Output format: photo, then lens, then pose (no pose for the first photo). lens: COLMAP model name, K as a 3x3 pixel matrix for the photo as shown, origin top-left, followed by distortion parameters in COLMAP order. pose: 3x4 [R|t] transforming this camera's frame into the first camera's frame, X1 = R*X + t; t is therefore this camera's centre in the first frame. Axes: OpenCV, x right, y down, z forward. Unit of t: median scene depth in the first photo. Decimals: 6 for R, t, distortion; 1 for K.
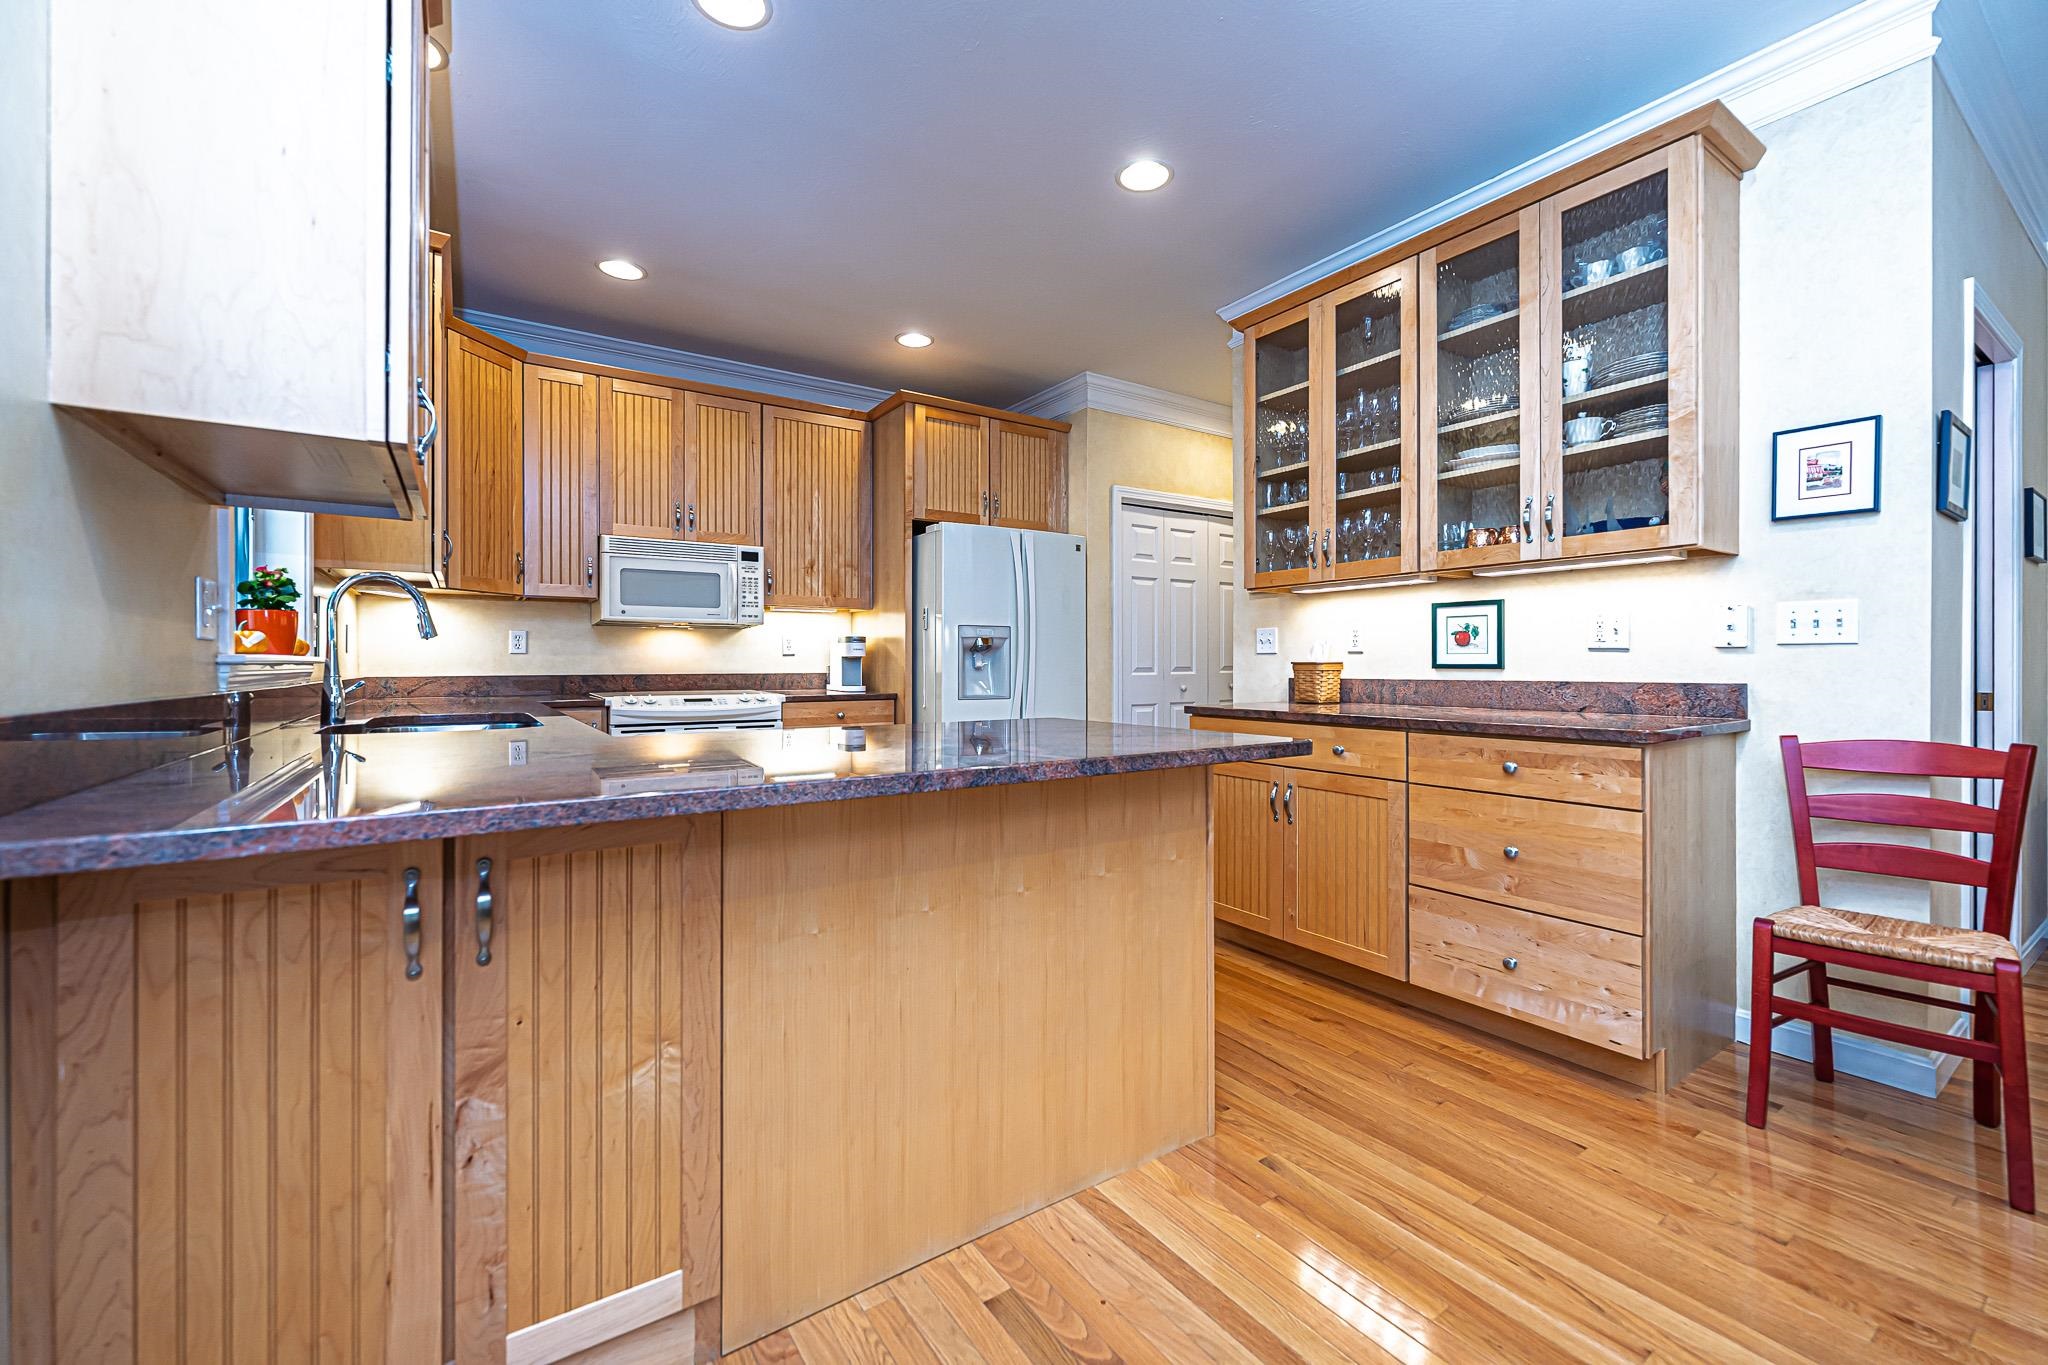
lens RADIAL K [[843.0, 0, 1025.0], [0, 843.0, 675.3], [0, 0, 1]] dist [-0.020468, 0.008474]
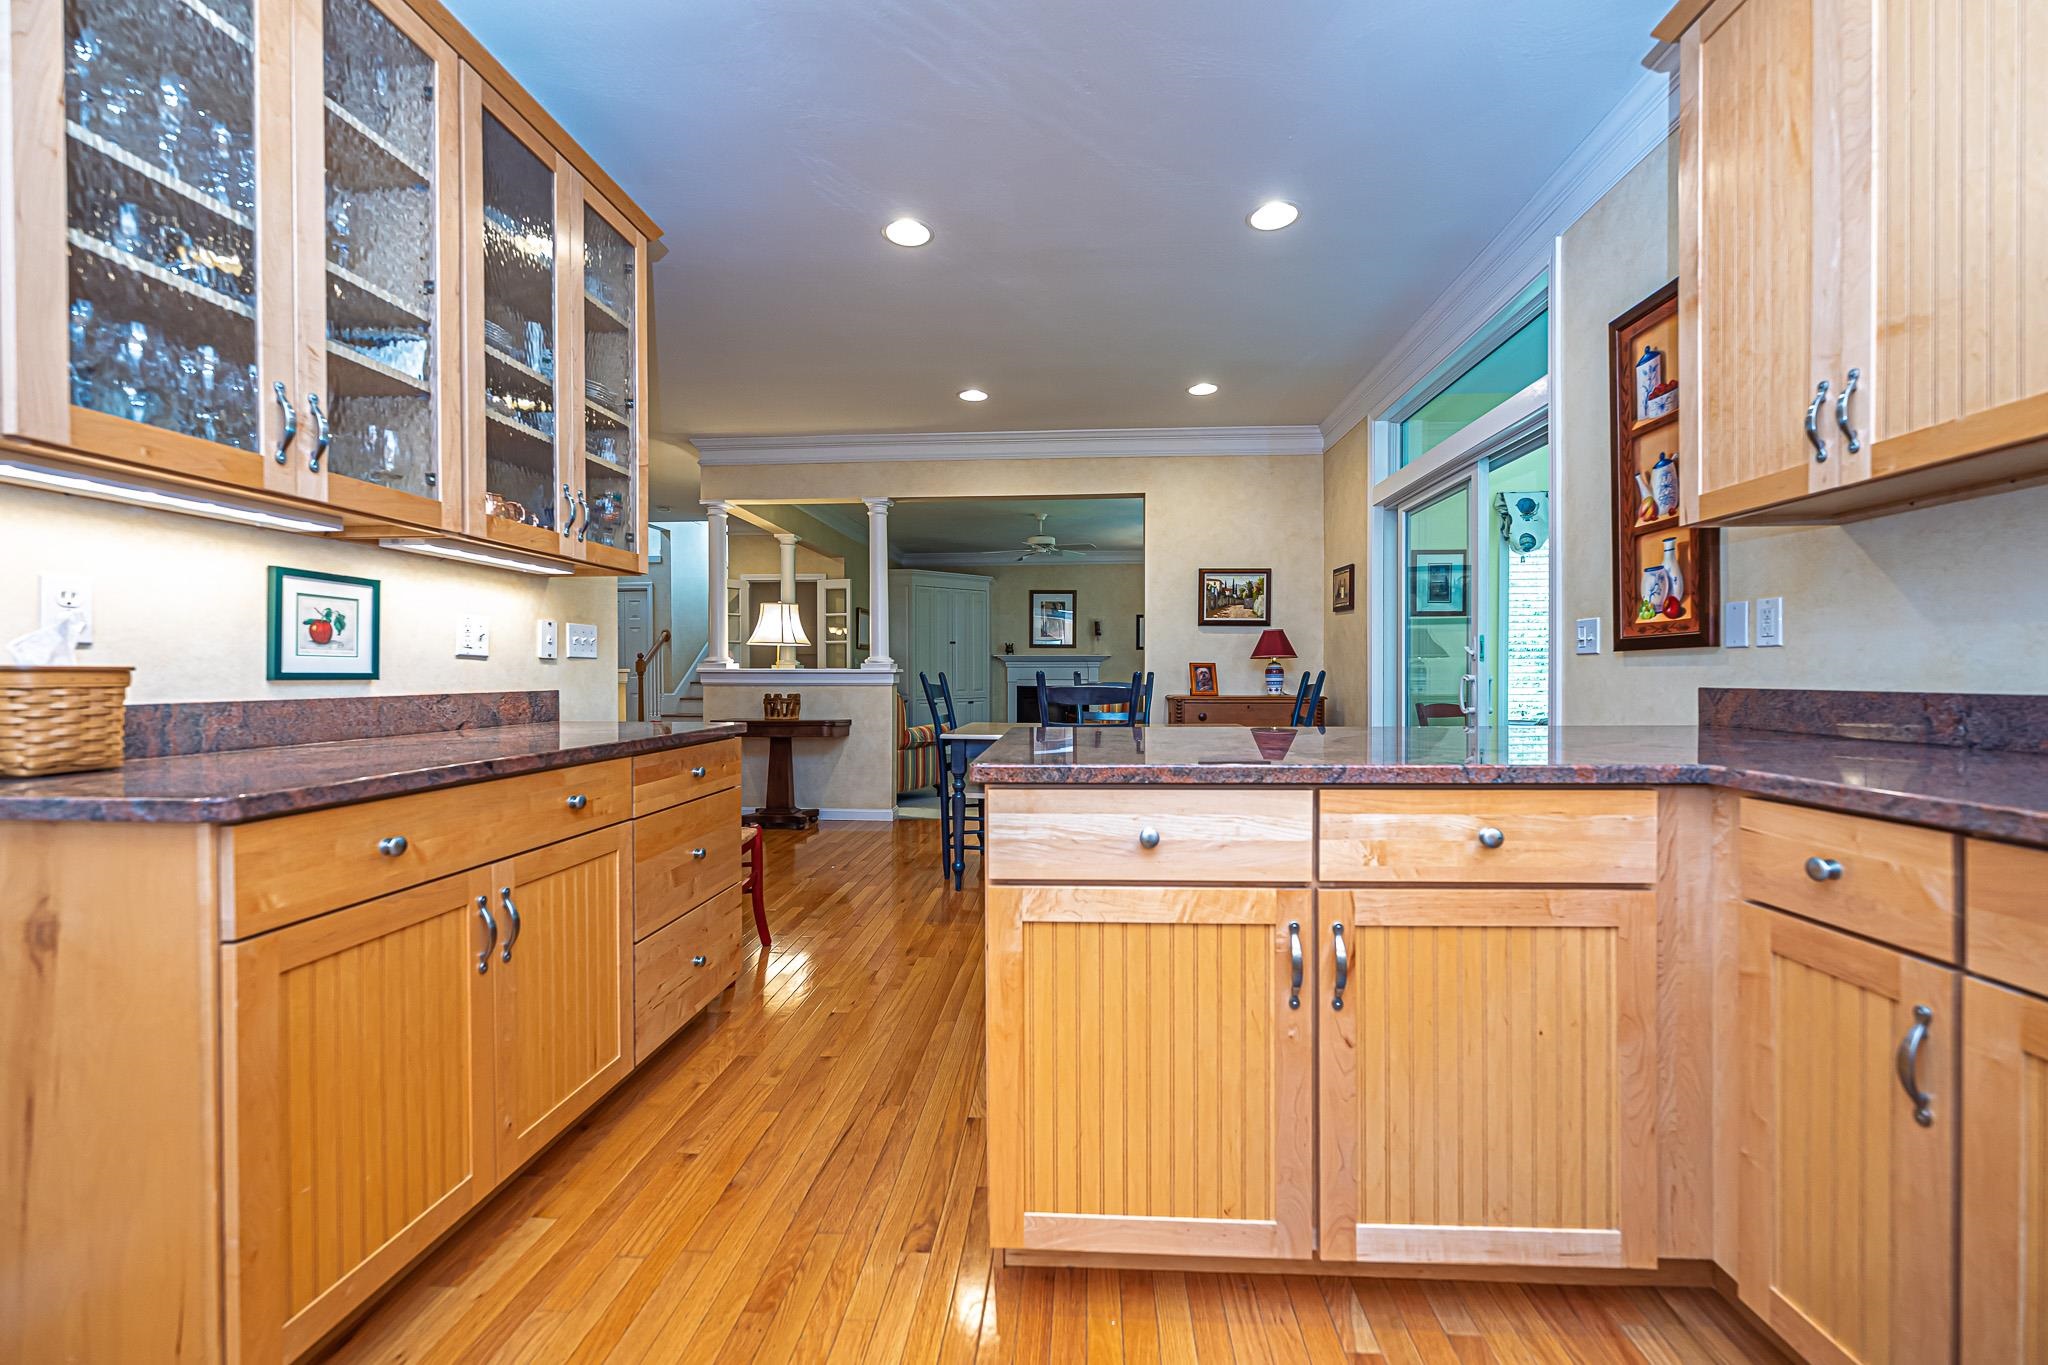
lens RADIAL K [[808.9, 0, 1026.5], [0, 808.9, 682.8], [0, 0, 1]] dist [-0.001207, -0.000171]
pose [[-0.789094, -0.003671, 0.614261, -0.202919], [0.008672, 0.999816, 0.017116, -0.008768], [-0.614211, 0.018833, -0.788917, 0.882860]]
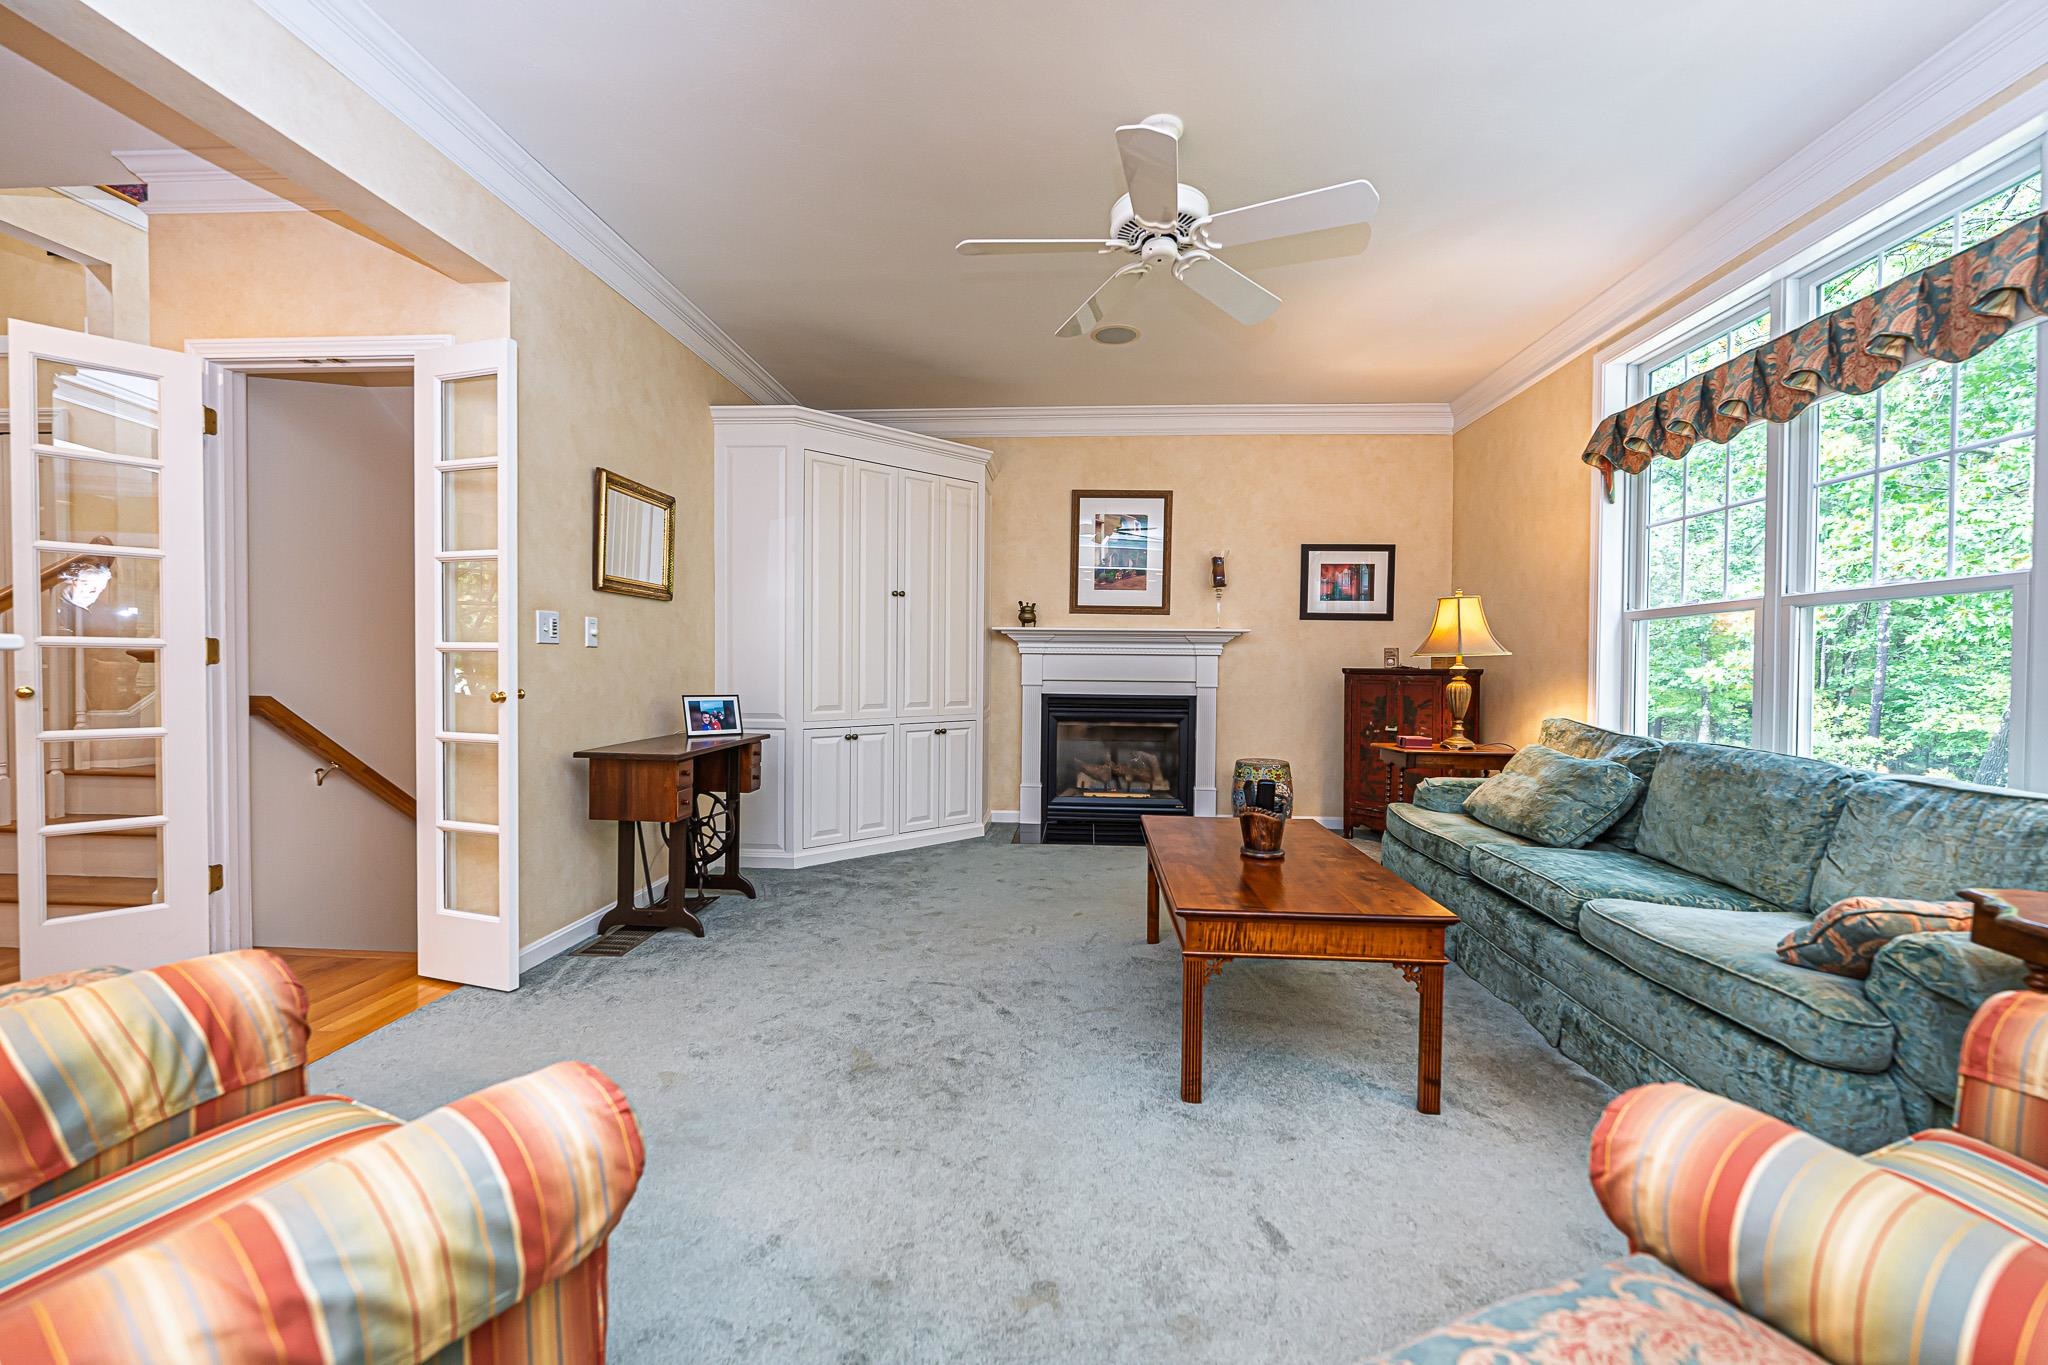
lens RADIAL K [[817.5, 0, 1028.3], [0, 817.5, 682.1], [0, 0, 1]] dist [-0.001975, 0.000120]
pose [[-0.794918, -0.017523, 0.606463, 0.797291], [-0.003394, 0.999696, 0.024437, -0.001200], [-0.606707, 0.017367, -0.794736, -0.284537]]
